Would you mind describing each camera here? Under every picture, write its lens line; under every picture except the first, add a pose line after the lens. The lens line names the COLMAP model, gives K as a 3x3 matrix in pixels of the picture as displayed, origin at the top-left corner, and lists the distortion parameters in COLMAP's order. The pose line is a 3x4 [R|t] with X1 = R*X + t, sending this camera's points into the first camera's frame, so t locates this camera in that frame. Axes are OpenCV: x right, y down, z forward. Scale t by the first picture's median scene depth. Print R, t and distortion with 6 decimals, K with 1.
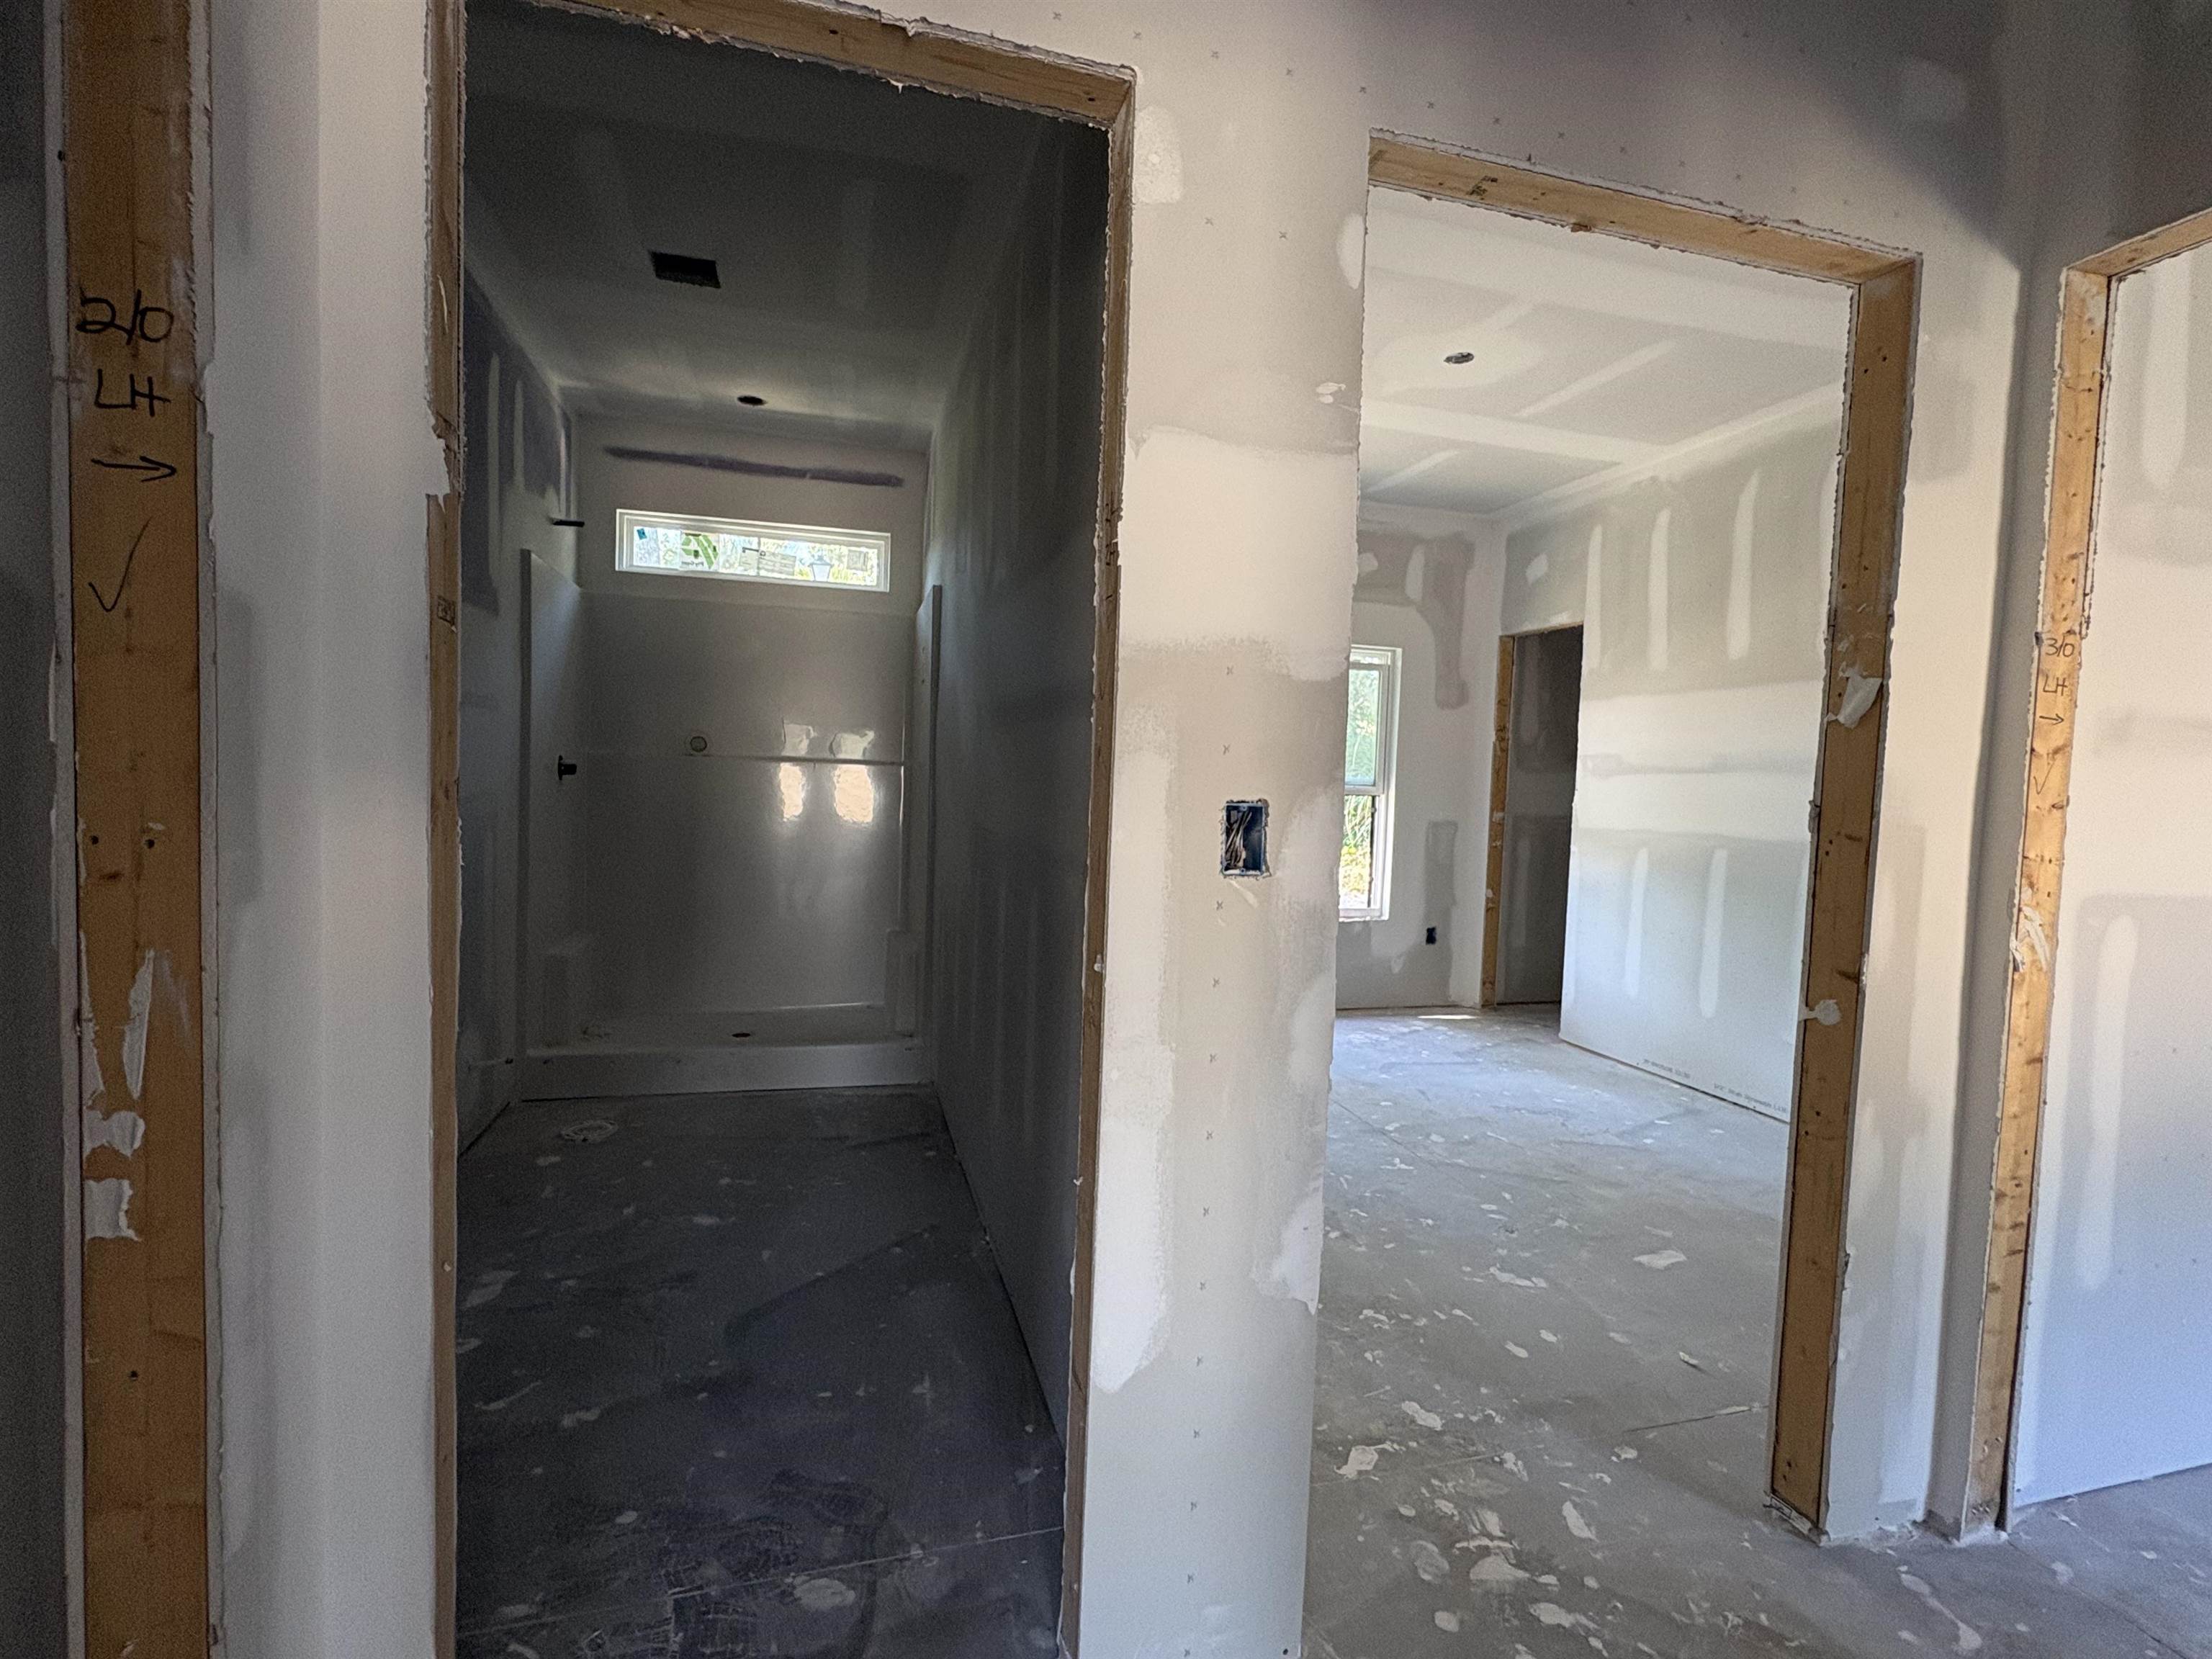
lens RADIAL K [[1025.1, 0, 1101.4], [0, 1025.1, 825.6], [0, 0, 1]] dist [0.002468, -0.000613]
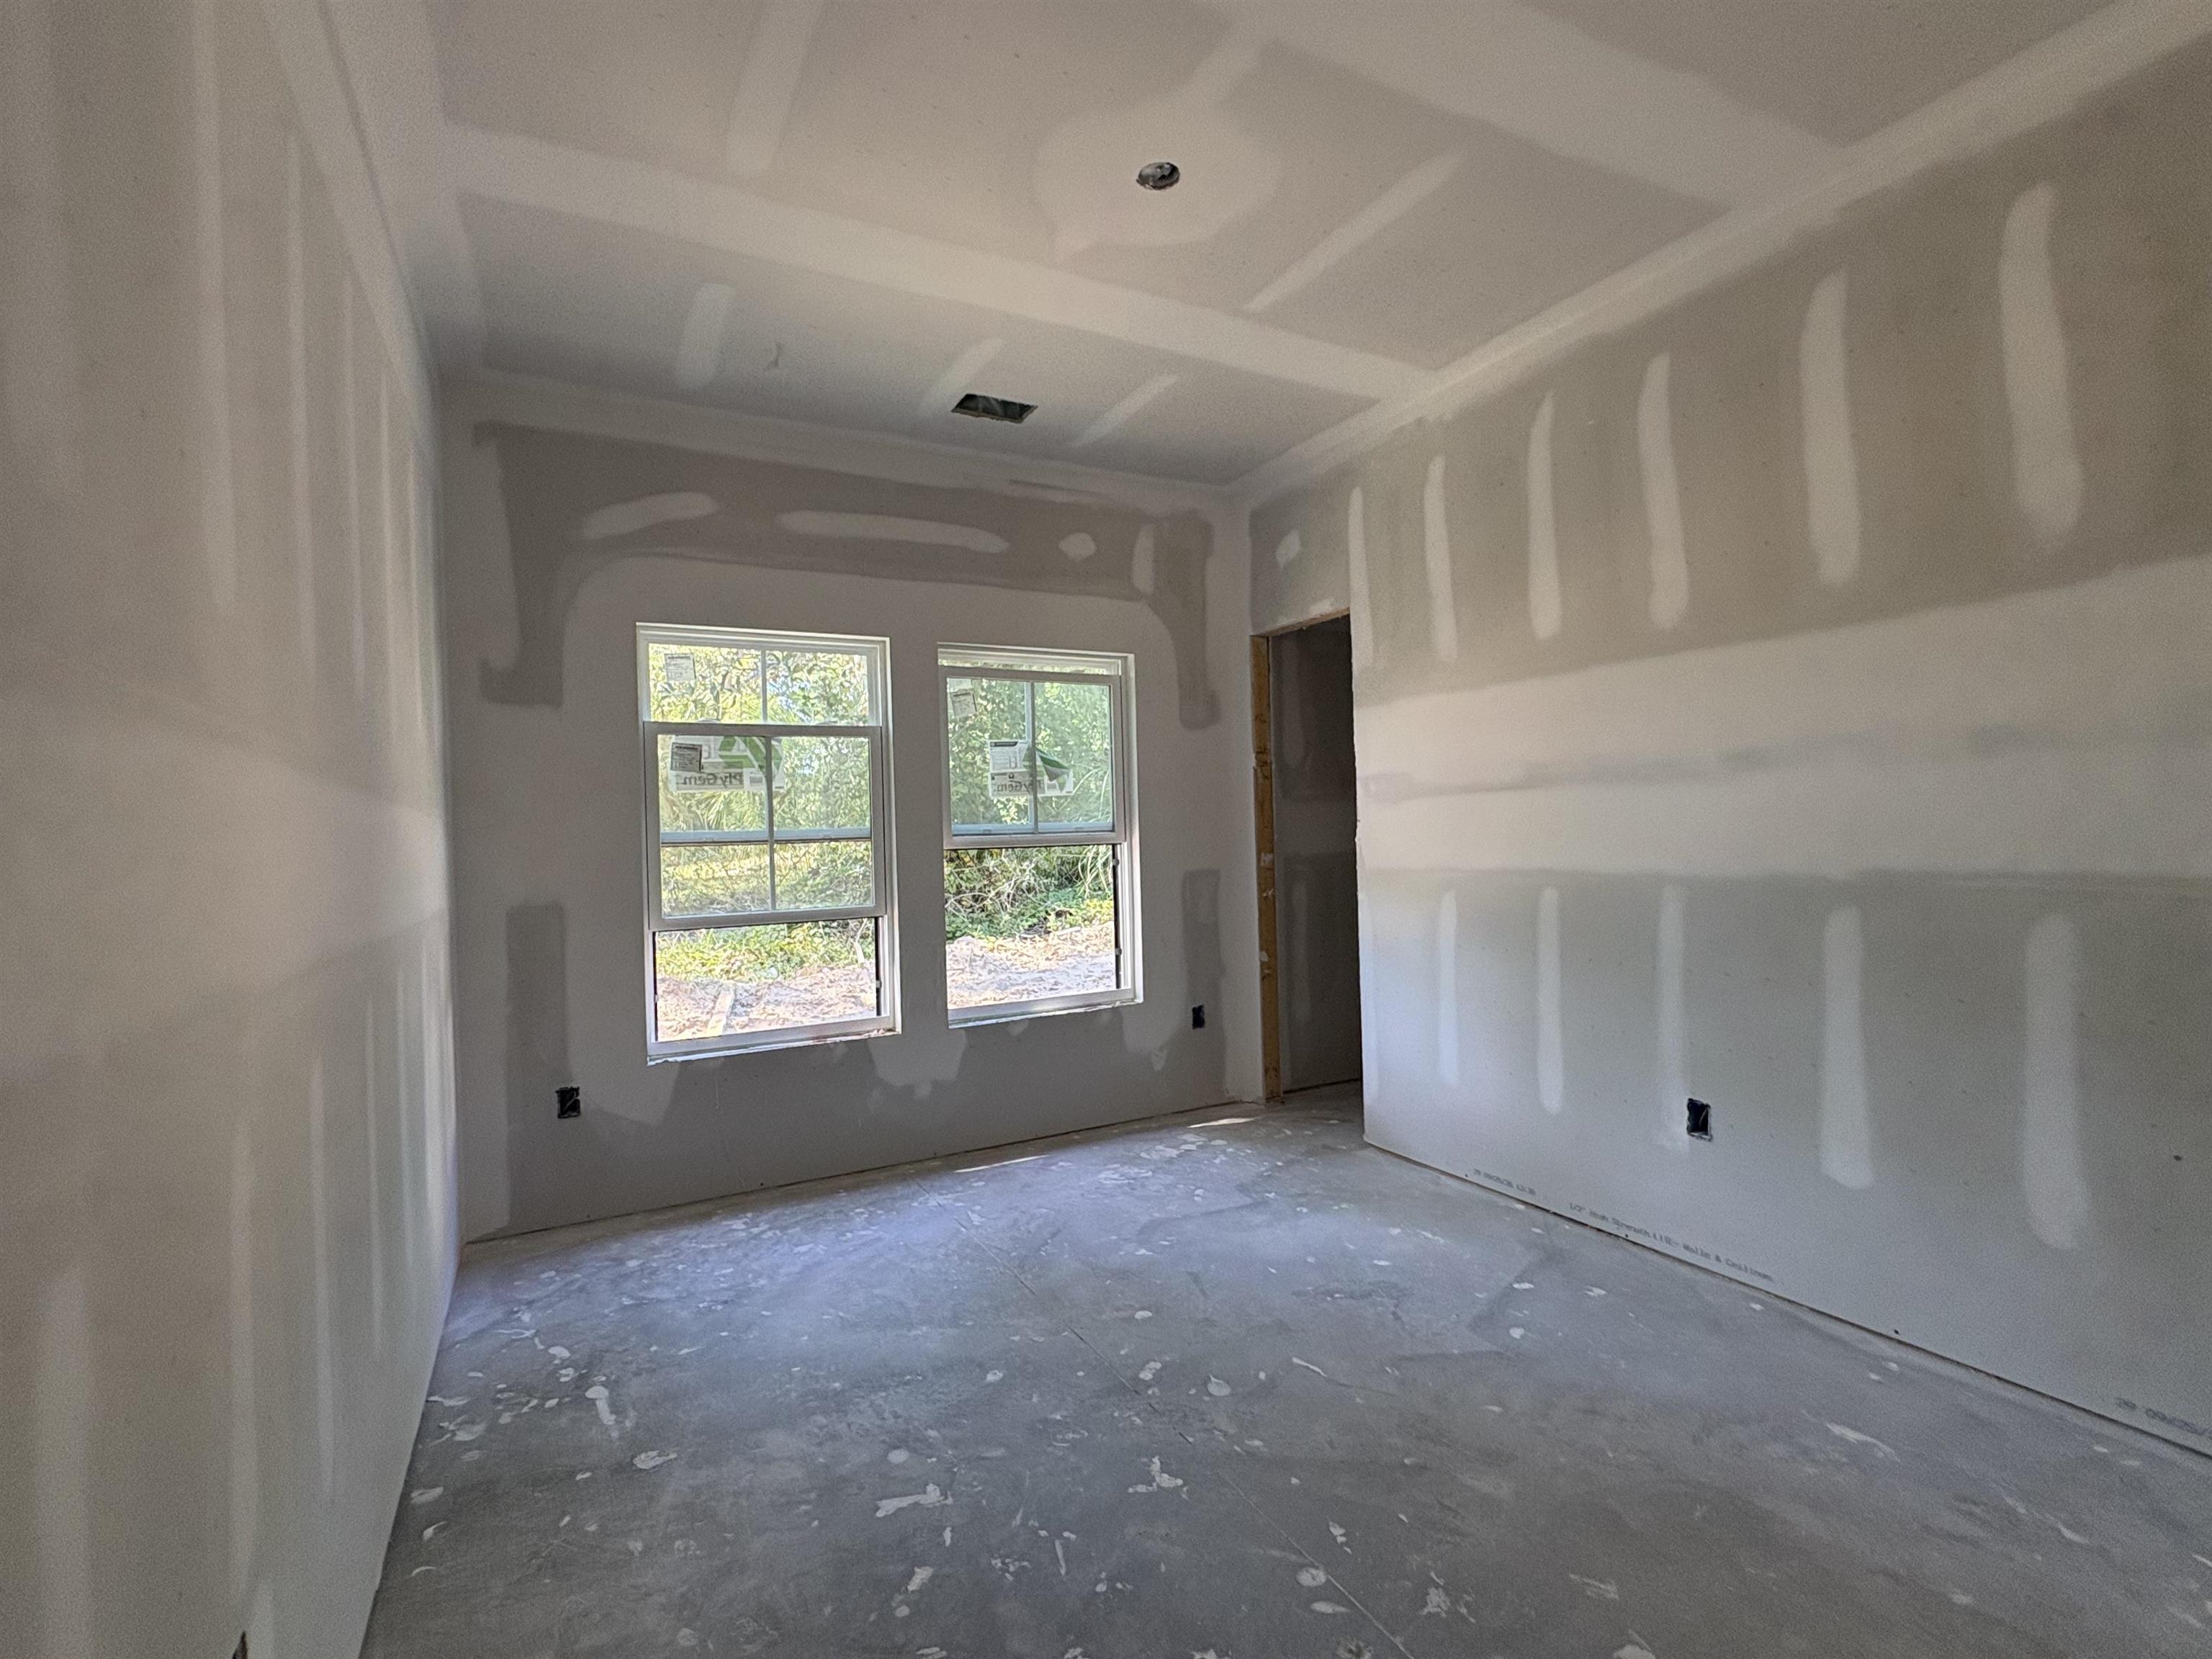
lens RADIAL K [[1025.1, 0, 1101.4], [0, 1025.1, 825.6], [0, 0, 1]] dist [0.002468, -0.000613]
pose [[0.975149, -0.061737, 0.212776, 0.098289], [0.072255, 0.996501, -0.042006, -0.011786], [-0.209438, 0.056336, 0.976198, 0.259598]]
